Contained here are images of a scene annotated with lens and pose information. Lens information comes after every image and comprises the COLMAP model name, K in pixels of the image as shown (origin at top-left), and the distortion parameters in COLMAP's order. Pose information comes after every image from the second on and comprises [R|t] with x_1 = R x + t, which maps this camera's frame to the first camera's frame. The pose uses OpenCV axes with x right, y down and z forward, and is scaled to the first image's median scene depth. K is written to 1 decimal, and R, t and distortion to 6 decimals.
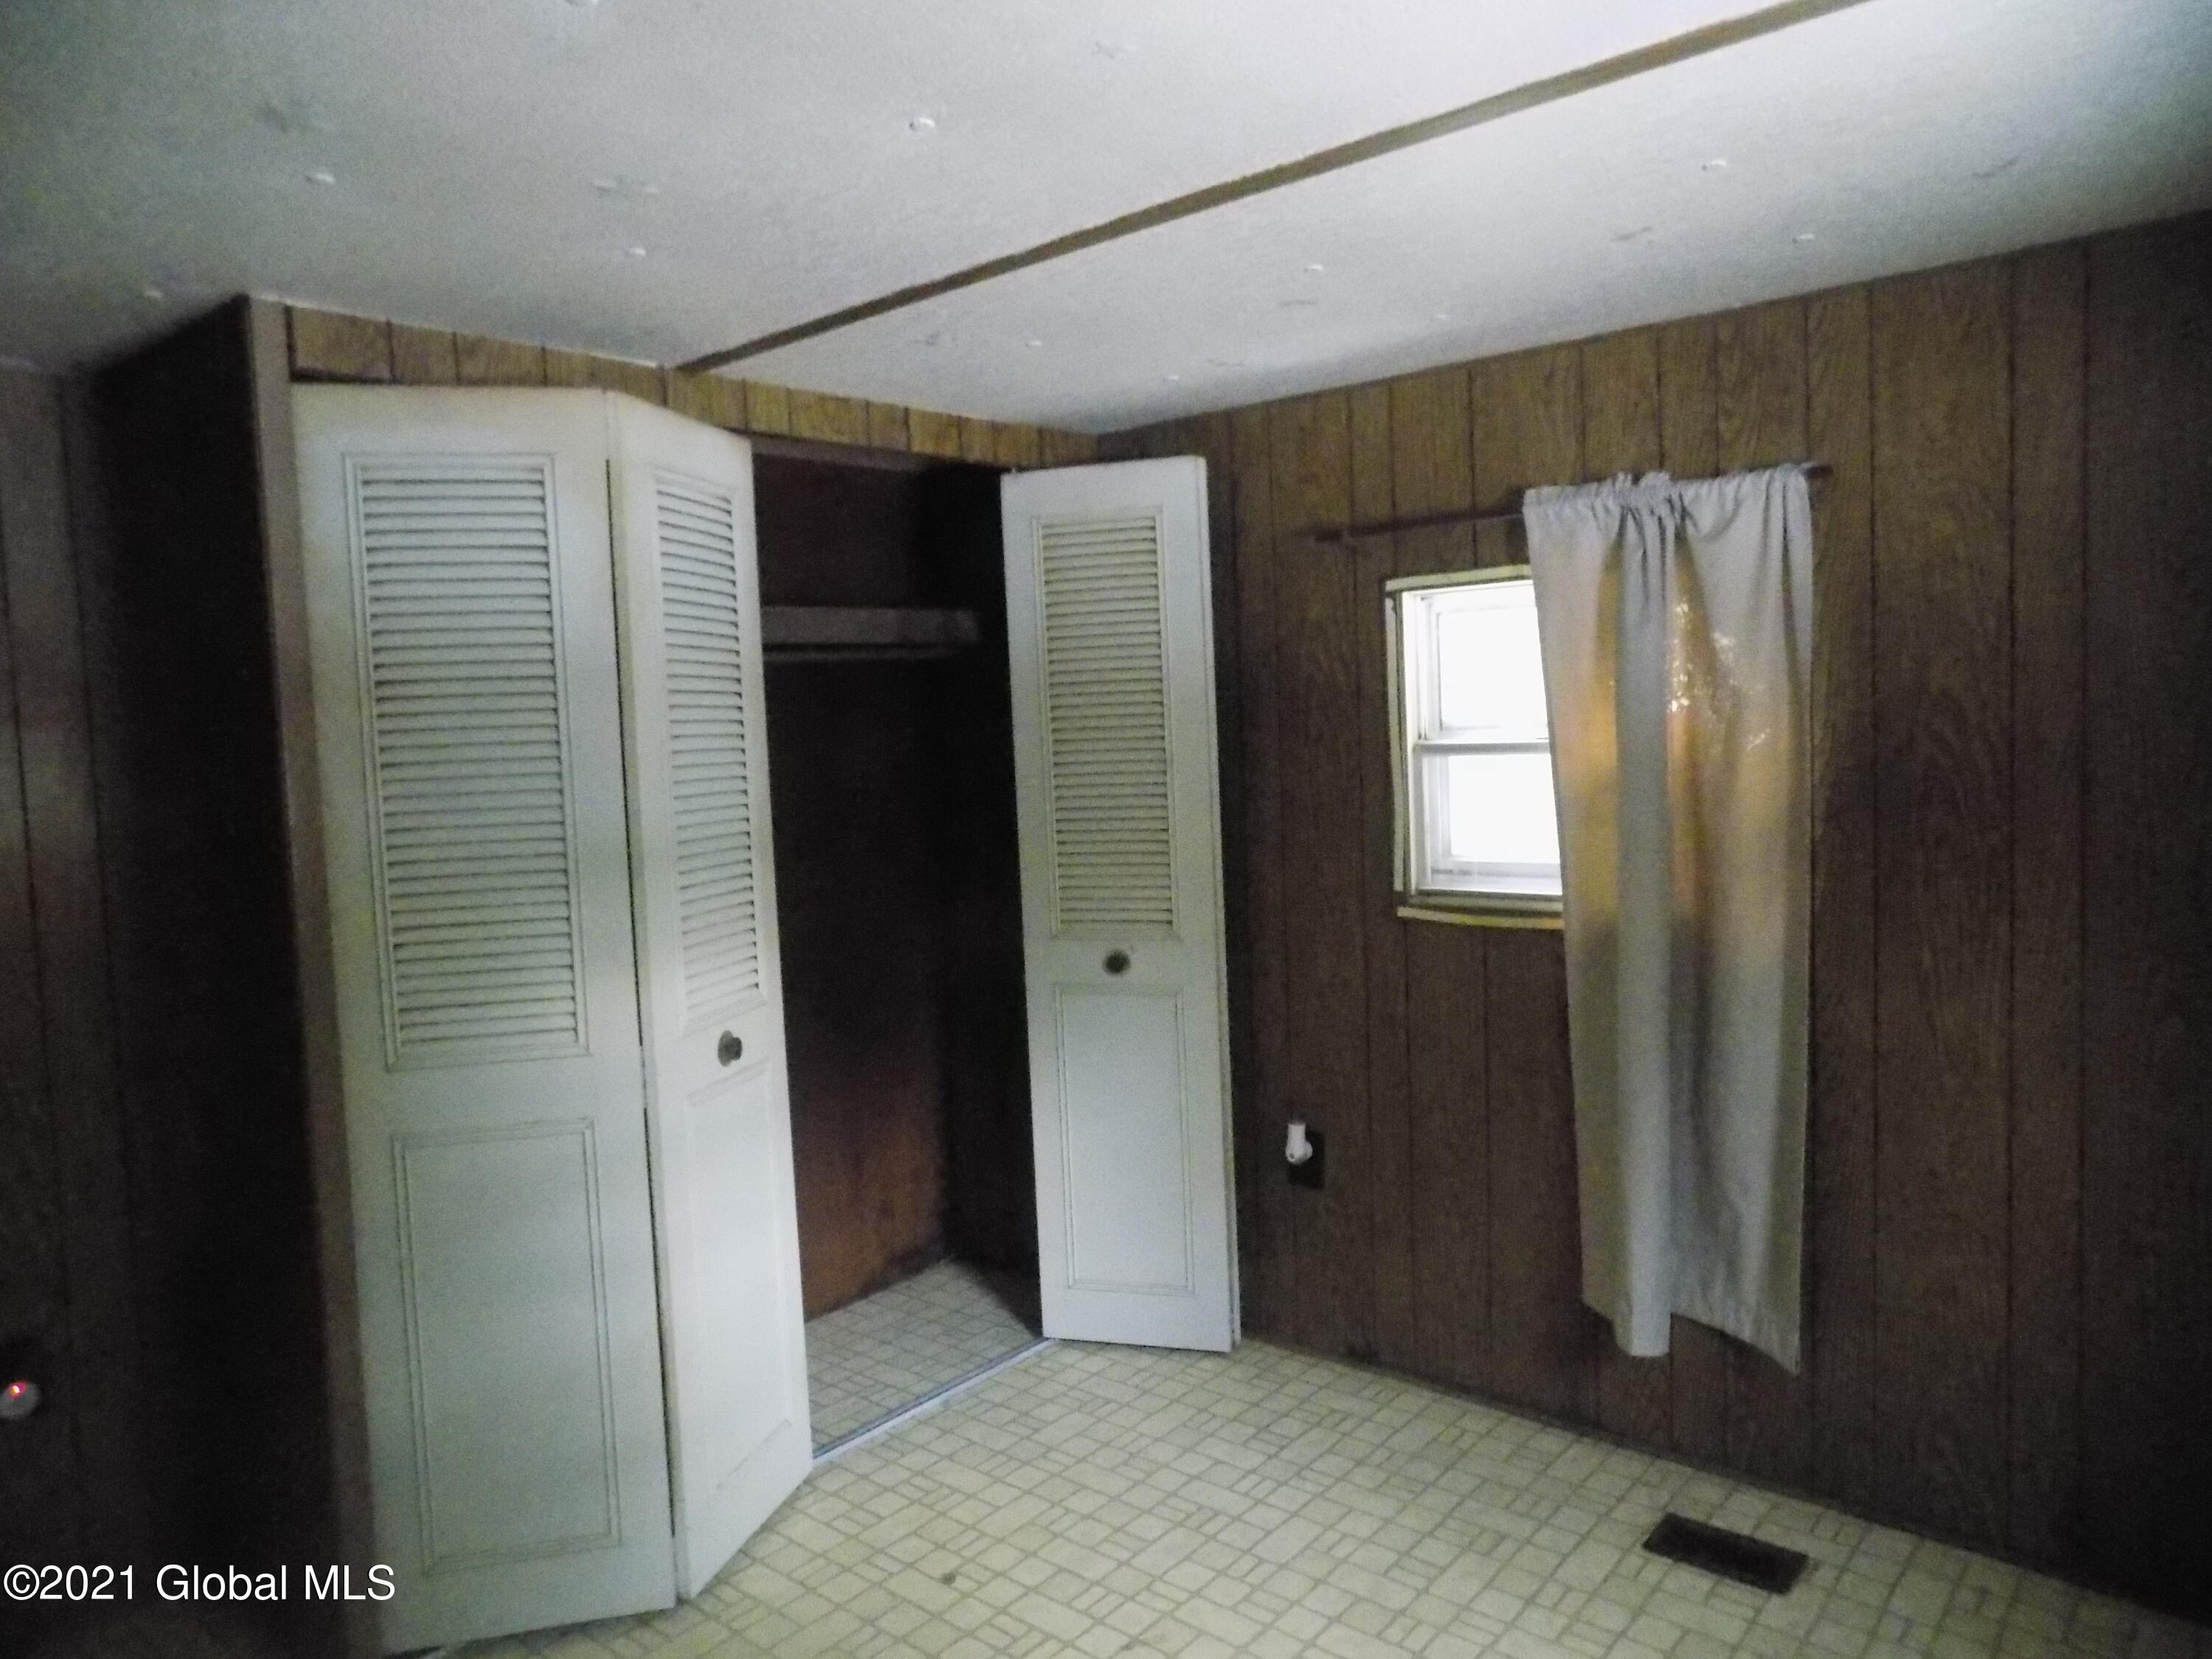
lens RADIAL K [[1509.0, 0, 1111.7], [0, 1509.0, 821.6], [0, 0, 1]] dist [-0.066721, 0.074118]
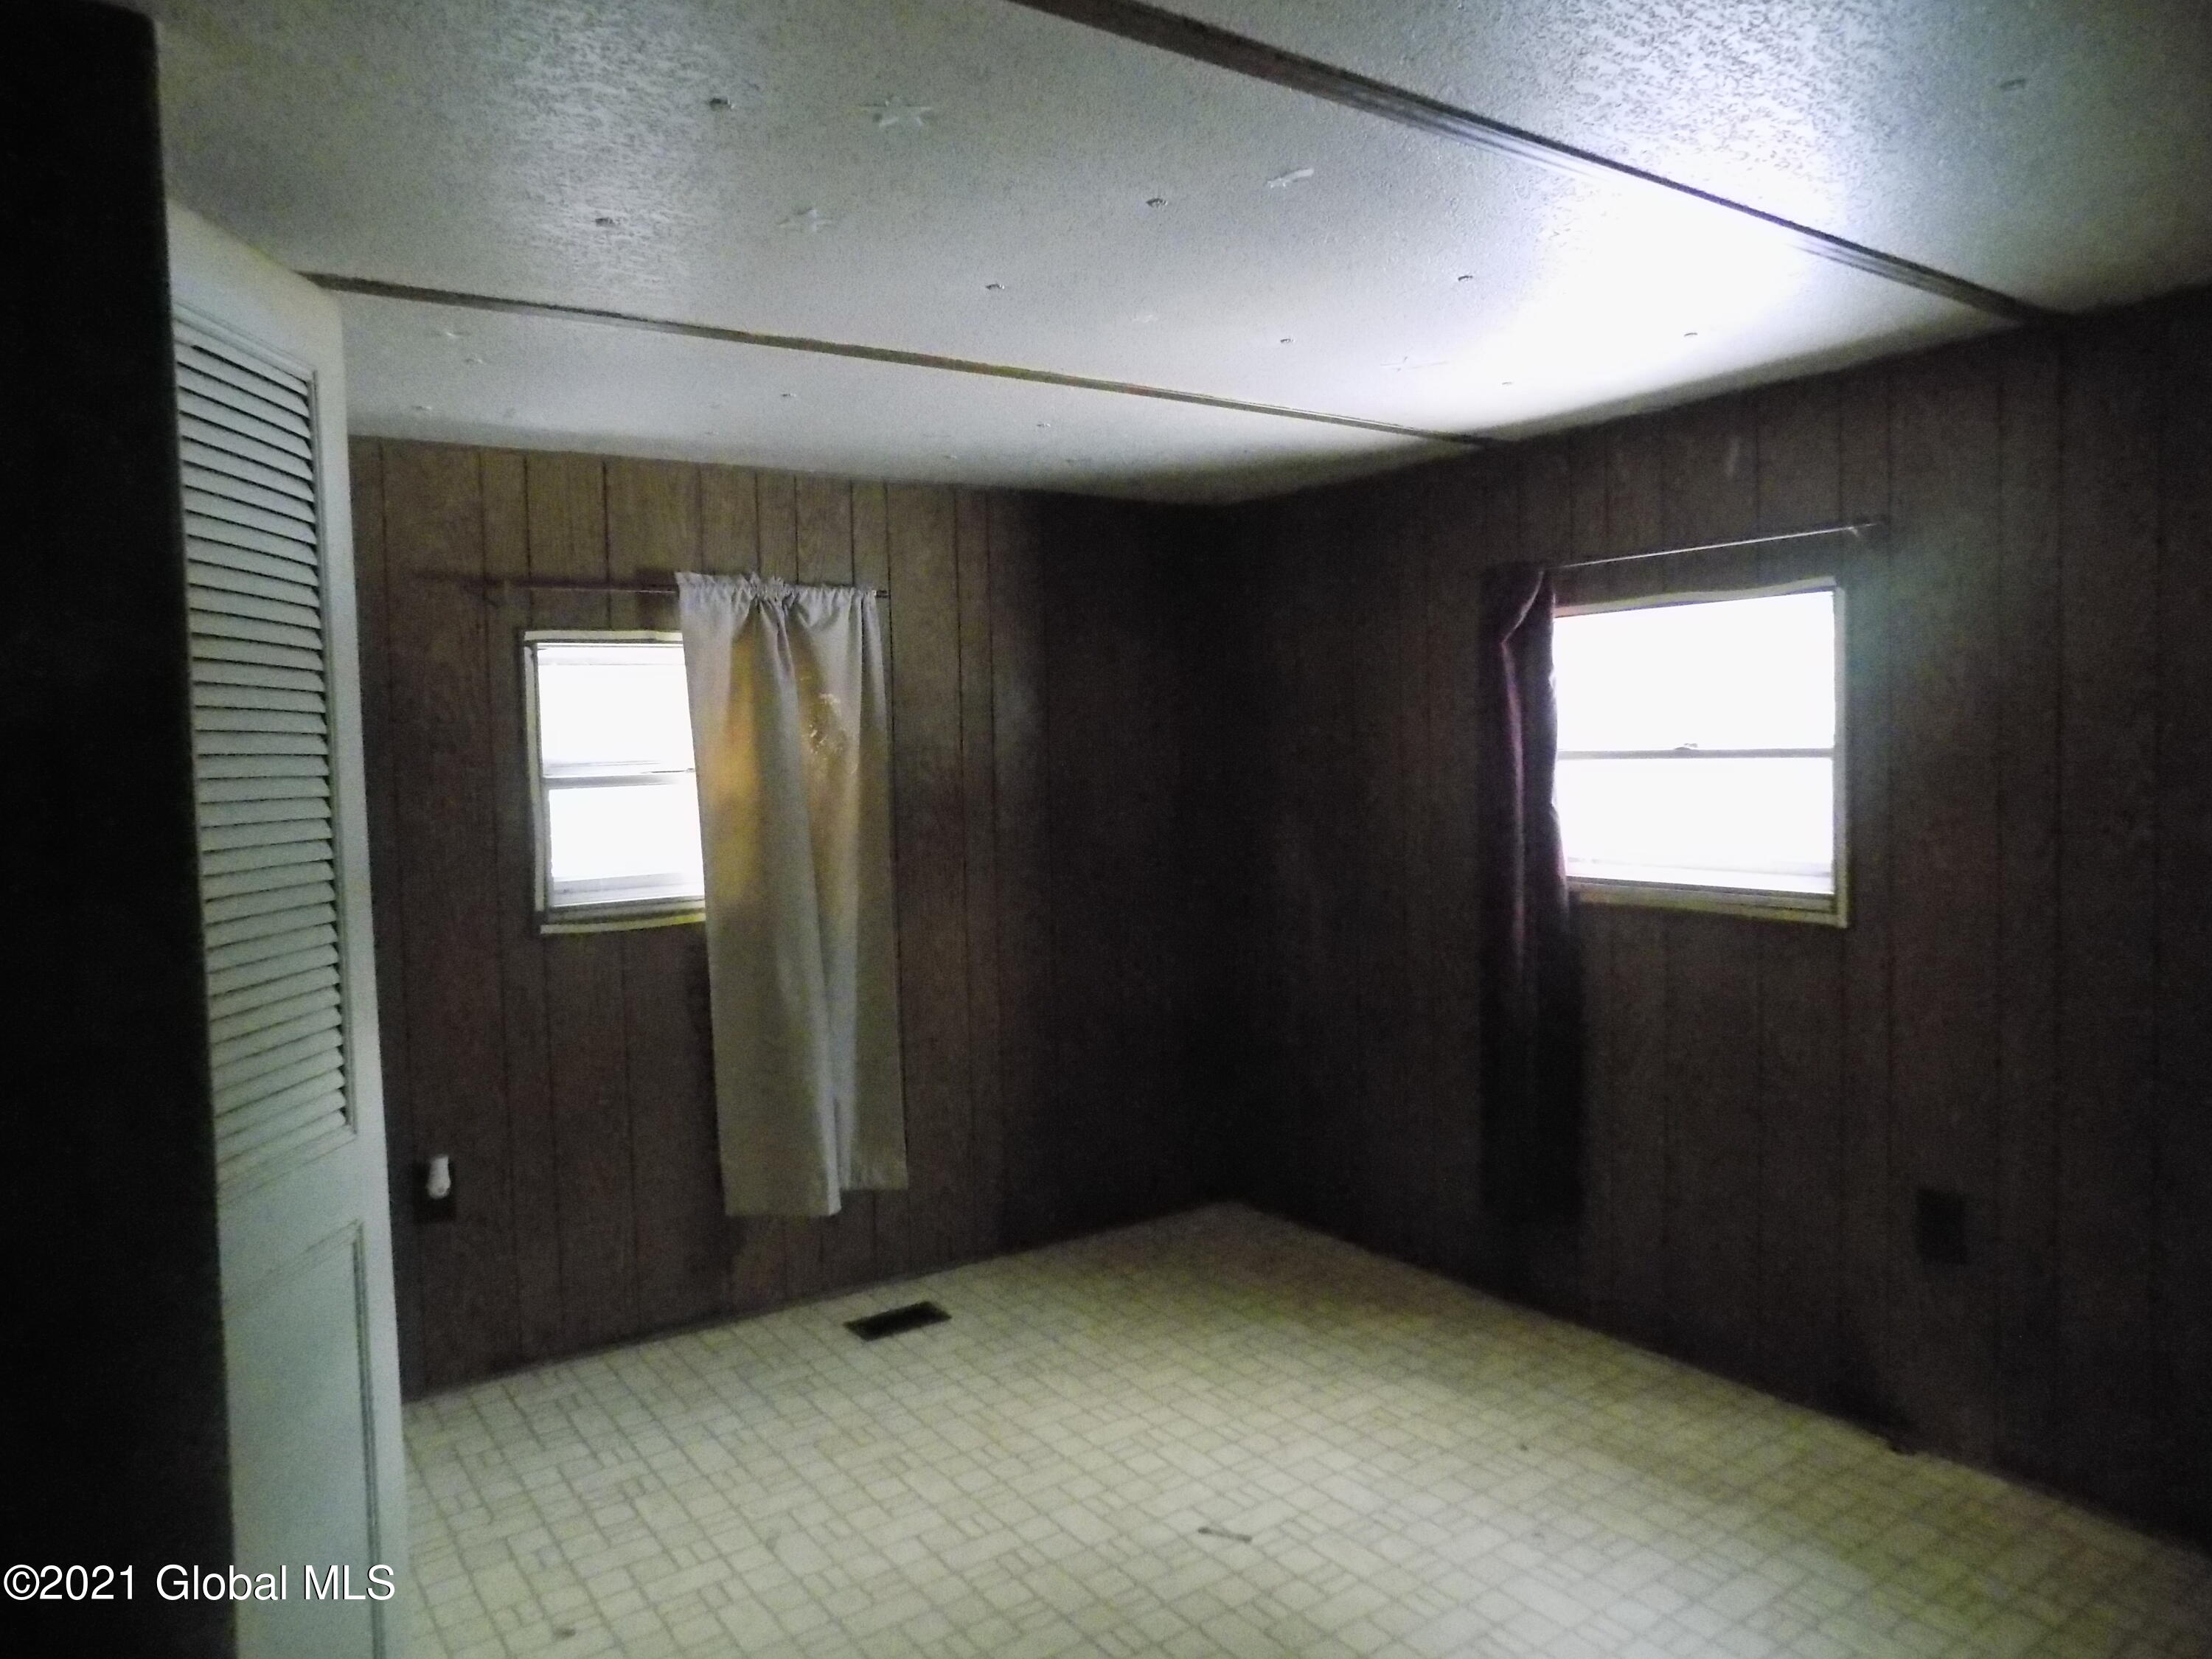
lens RADIAL K [[1509.0, 0, 1113.5], [0, 1509.0, 832.7], [0, 0, 1]] dist [-0.066721, 0.074118]
pose [[0.241158, -0.023575, 0.970199, -0.880112], [0.088206, 0.996100, 0.002280, 0.026547], [-0.966469, 0.085028, 0.242297, 0.366659]]
